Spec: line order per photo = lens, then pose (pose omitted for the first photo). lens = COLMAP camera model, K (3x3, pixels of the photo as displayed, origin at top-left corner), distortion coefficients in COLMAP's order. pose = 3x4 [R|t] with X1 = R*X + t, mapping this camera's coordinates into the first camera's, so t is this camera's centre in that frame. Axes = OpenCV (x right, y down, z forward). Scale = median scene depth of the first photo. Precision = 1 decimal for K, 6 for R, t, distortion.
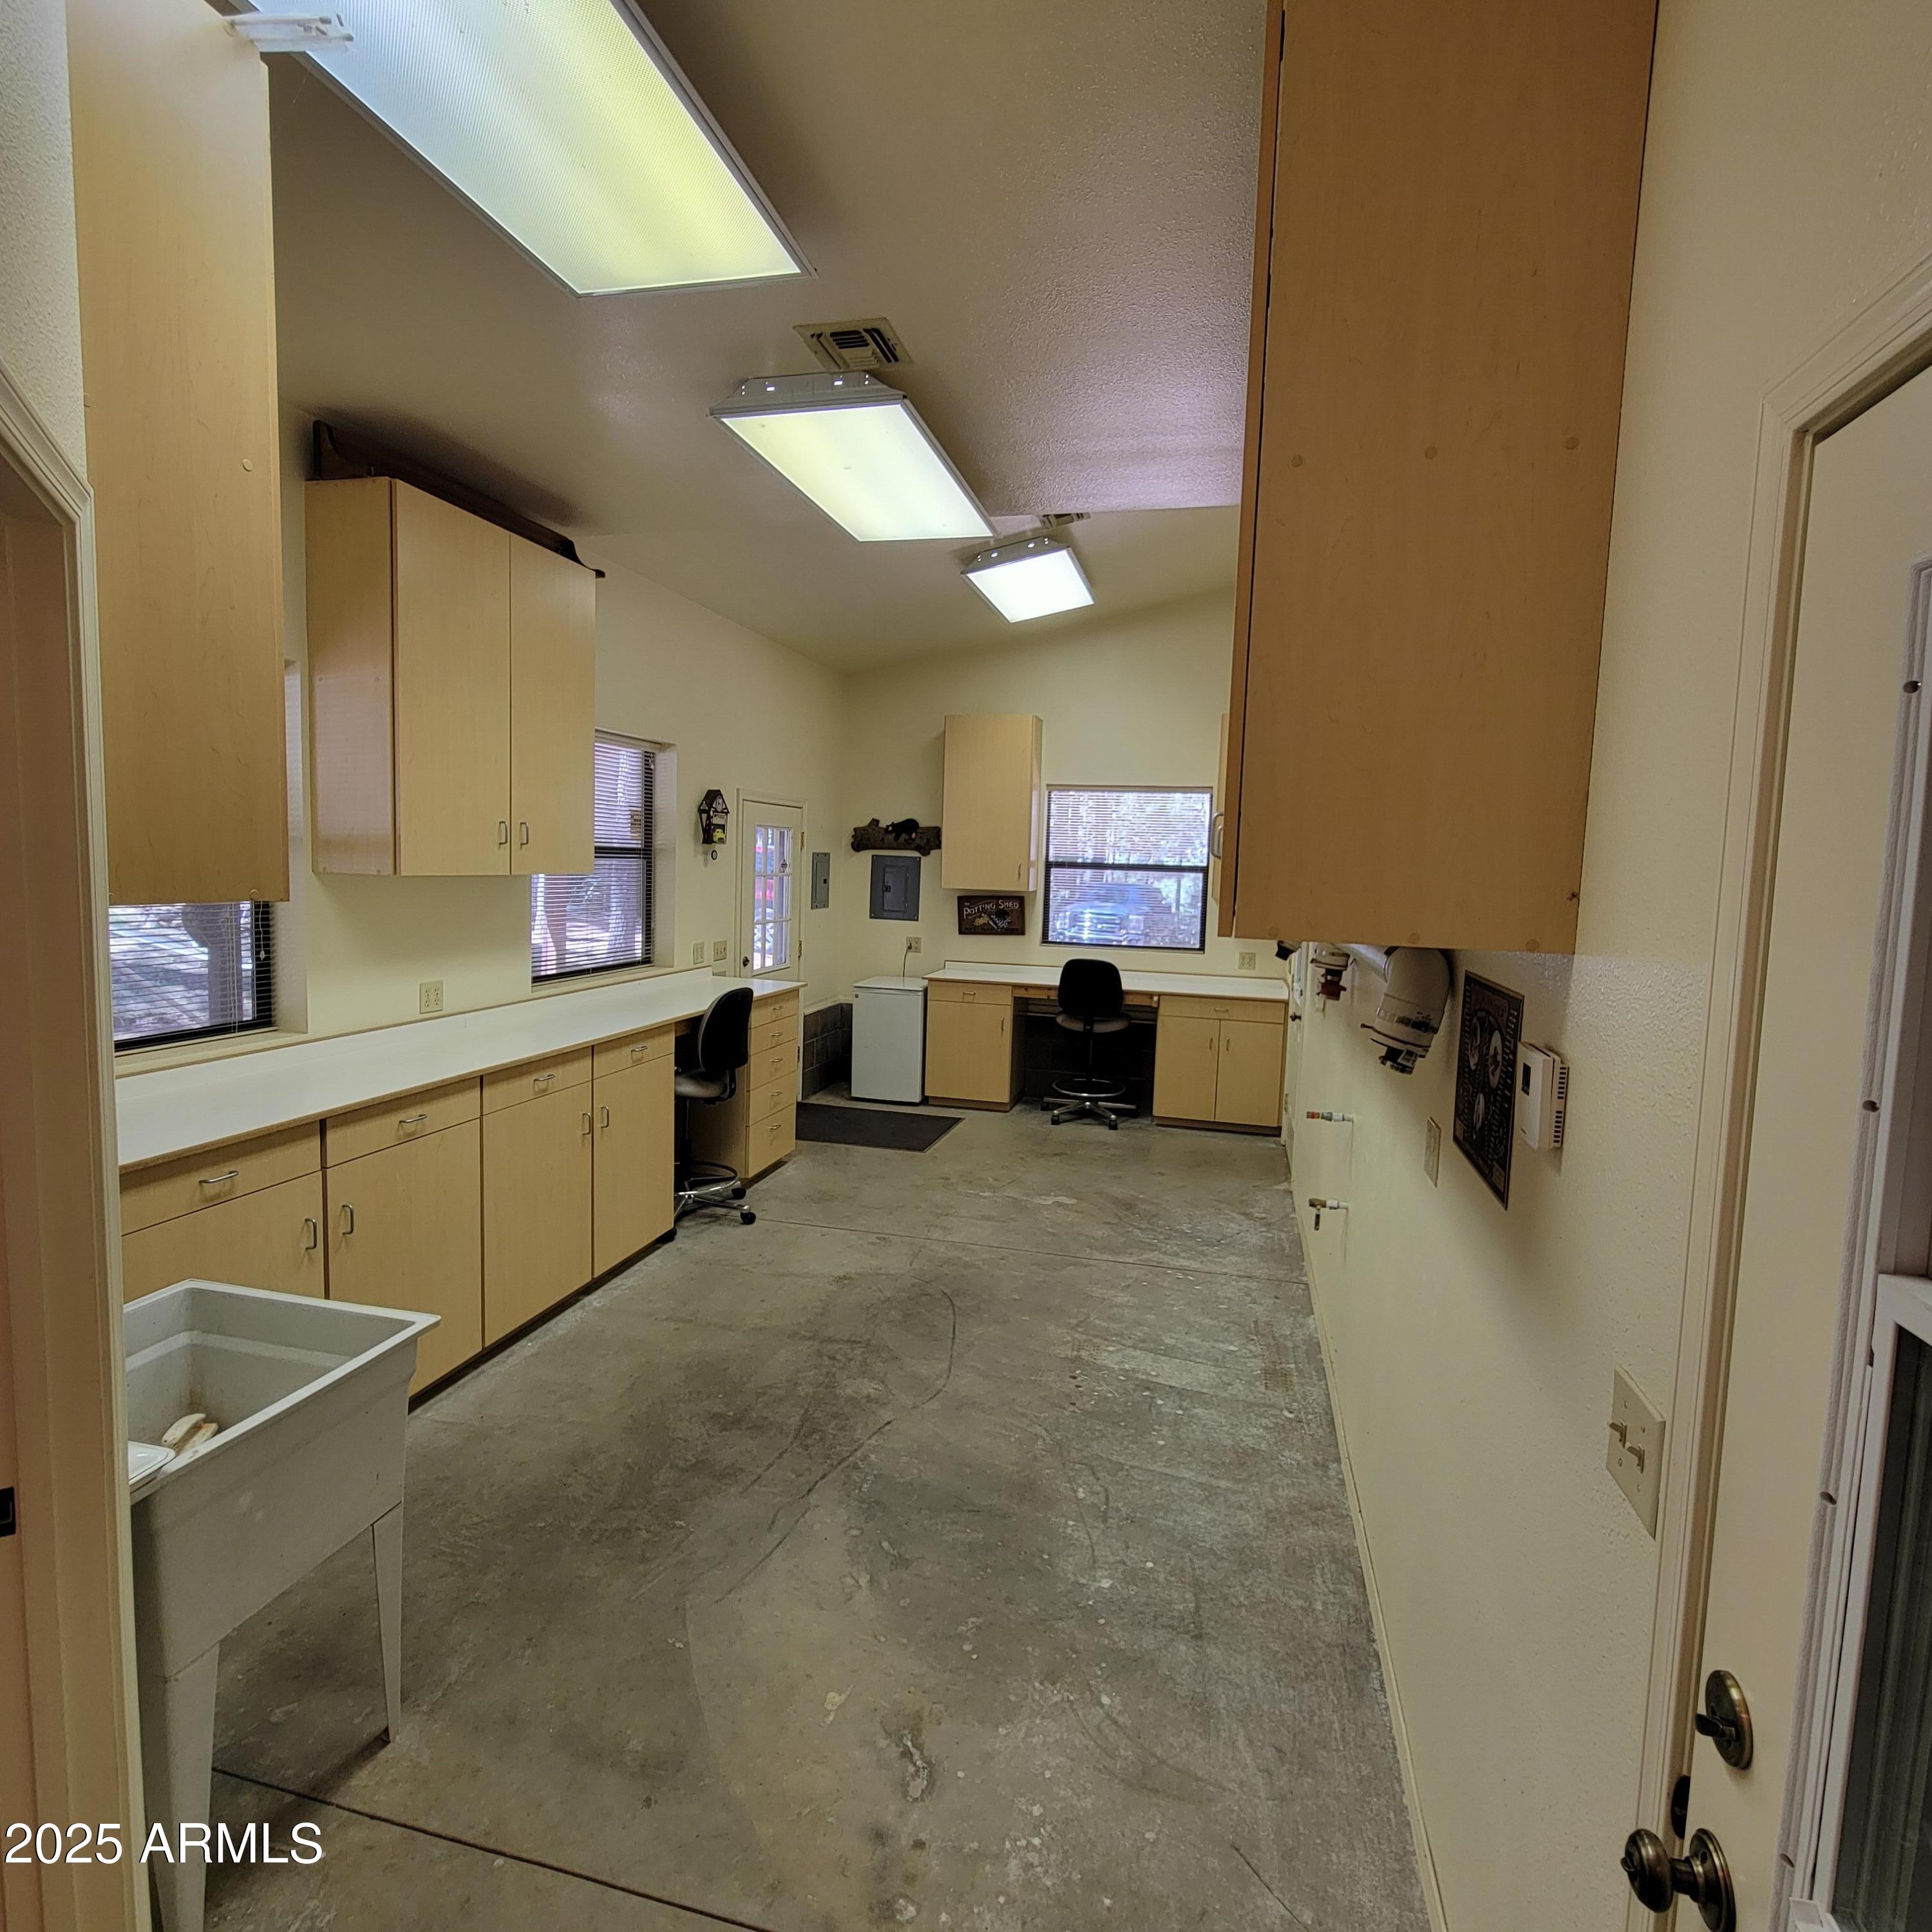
lens RADIAL K [[1053.6, 0, 967.7], [0, 1053.6, 959.8], [0, 0, 1]] dist [-0.000078, -0.000087]
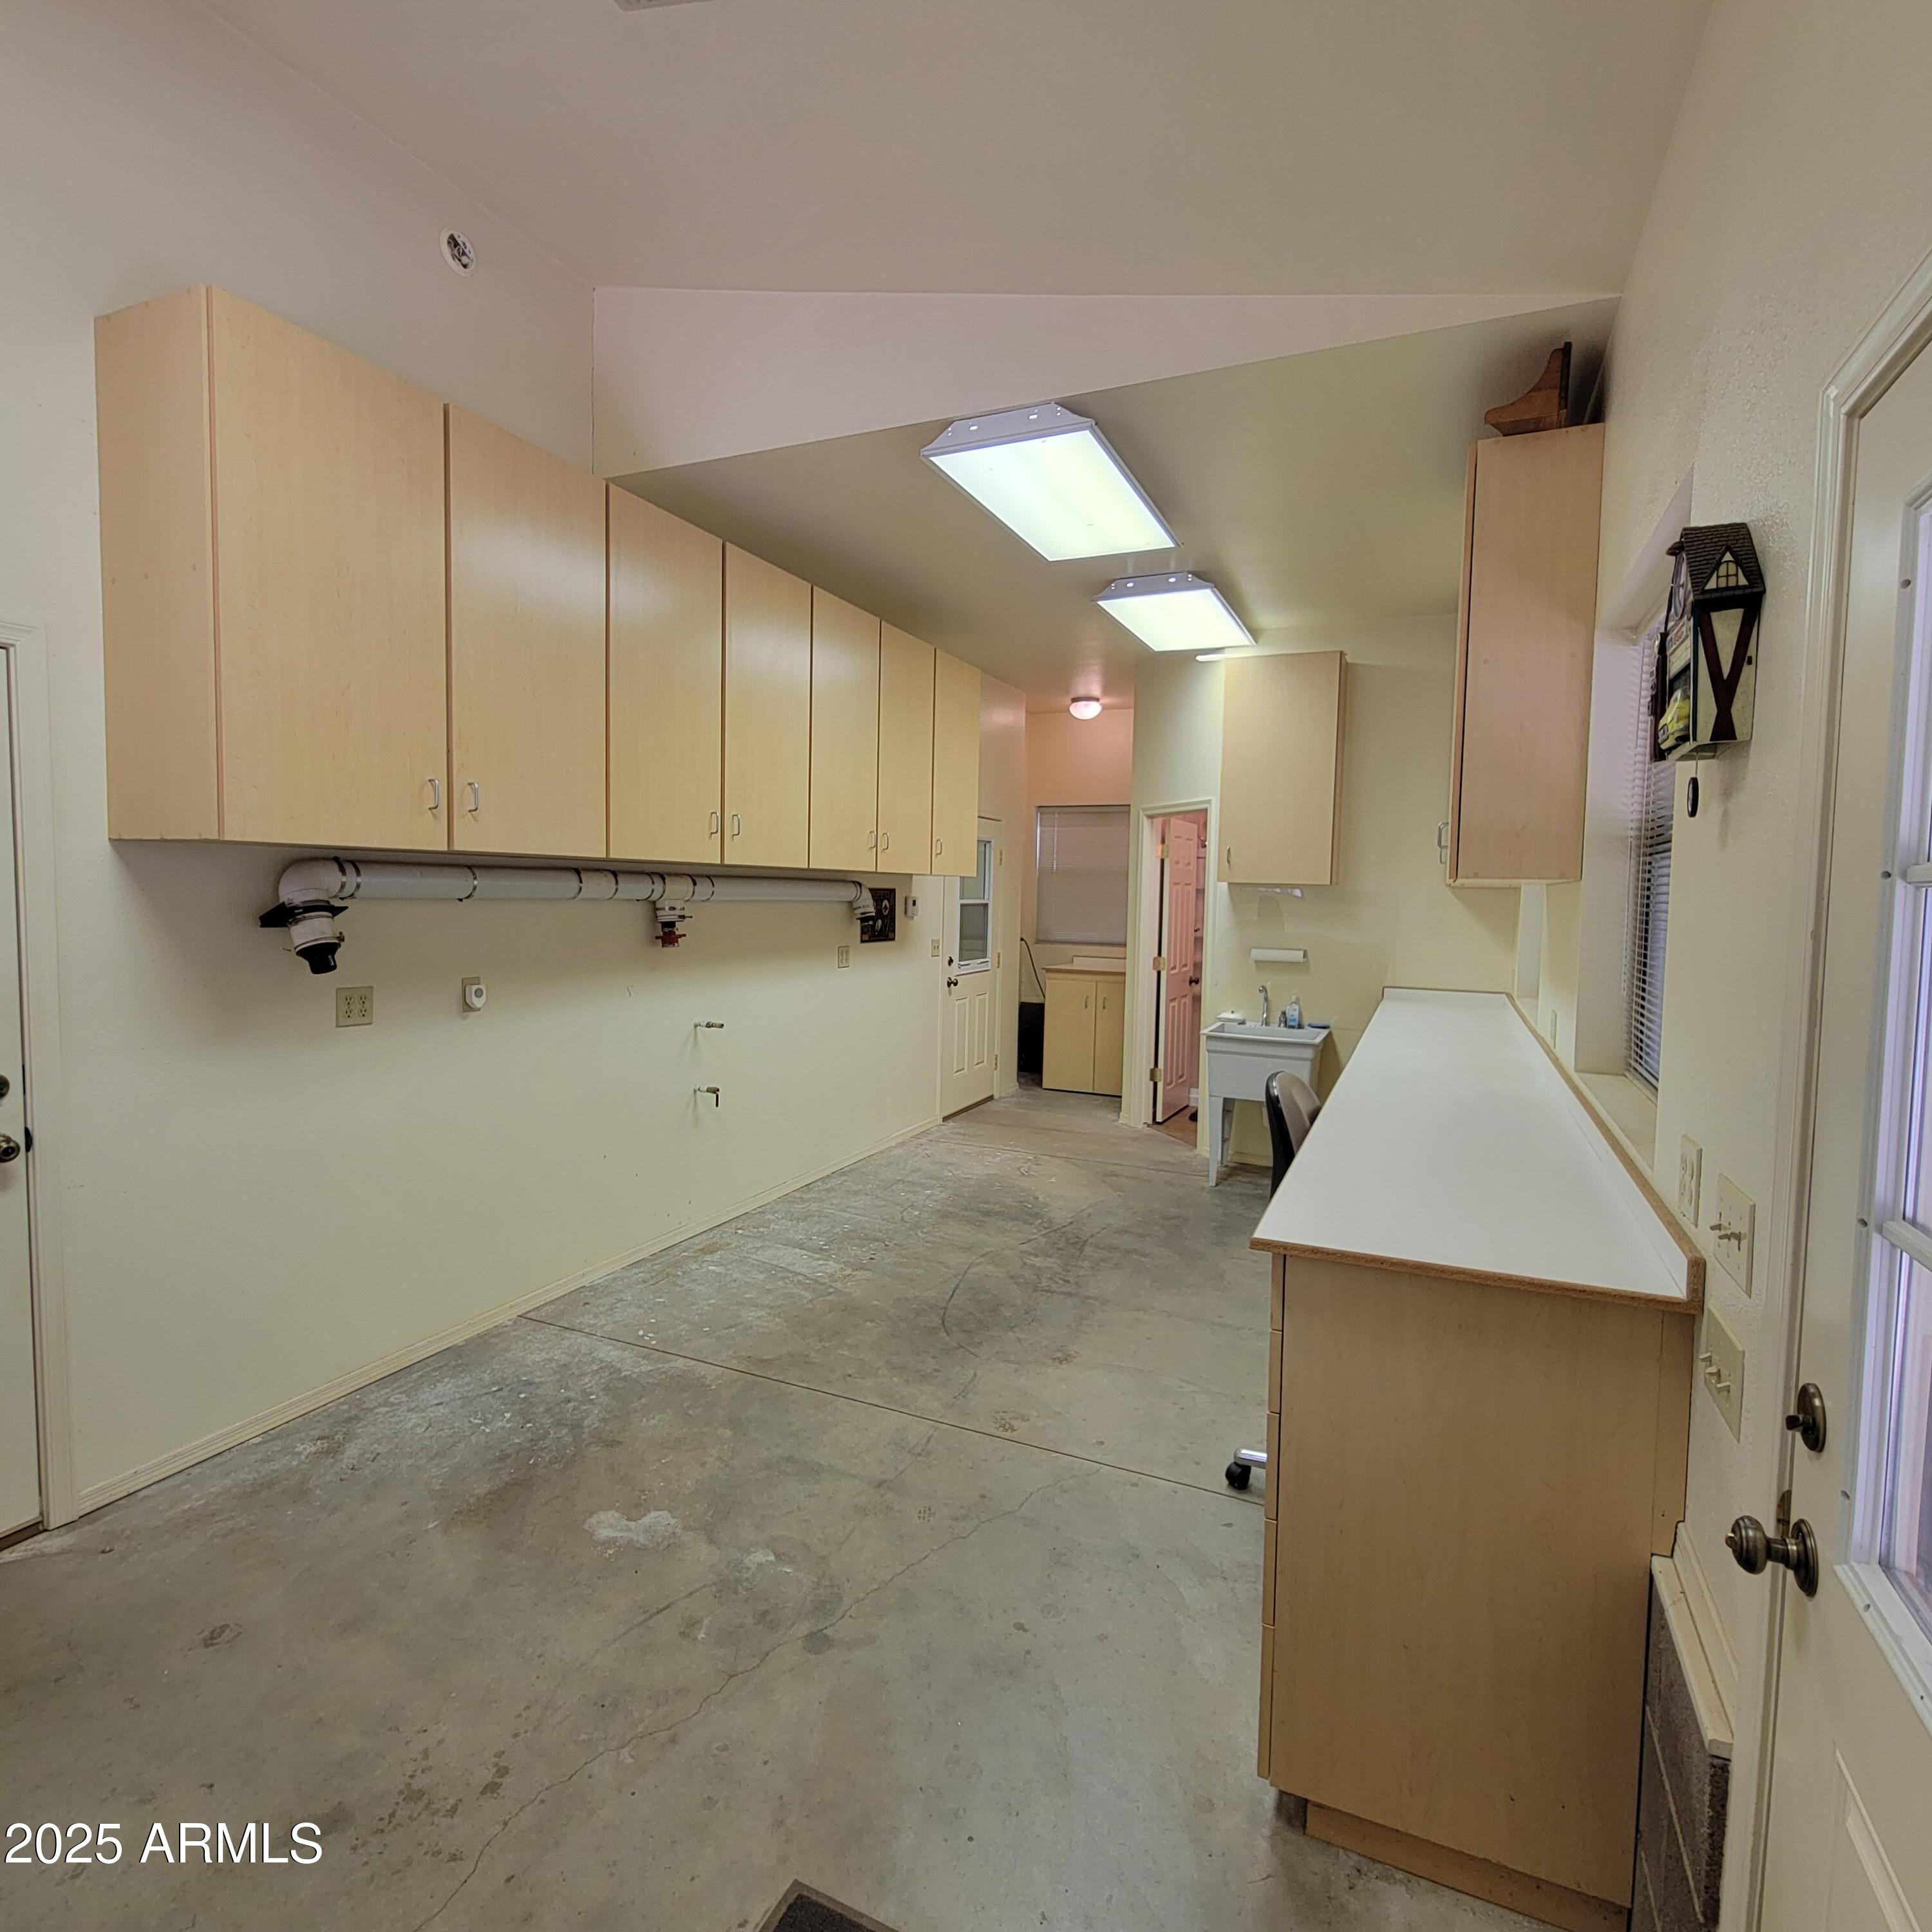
lens RADIAL K [[1053.6, 0, 964.2], [0, 1053.6, 957.2], [0, 0, 1]] dist [-0.000078, -0.000087]
pose [[-0.982815, -0.065459, 0.172599, -0.176029], [-0.036944, 0.985848, 0.163518, -0.144804], [-0.180860, 0.154331, -0.971325, 1.888249]]
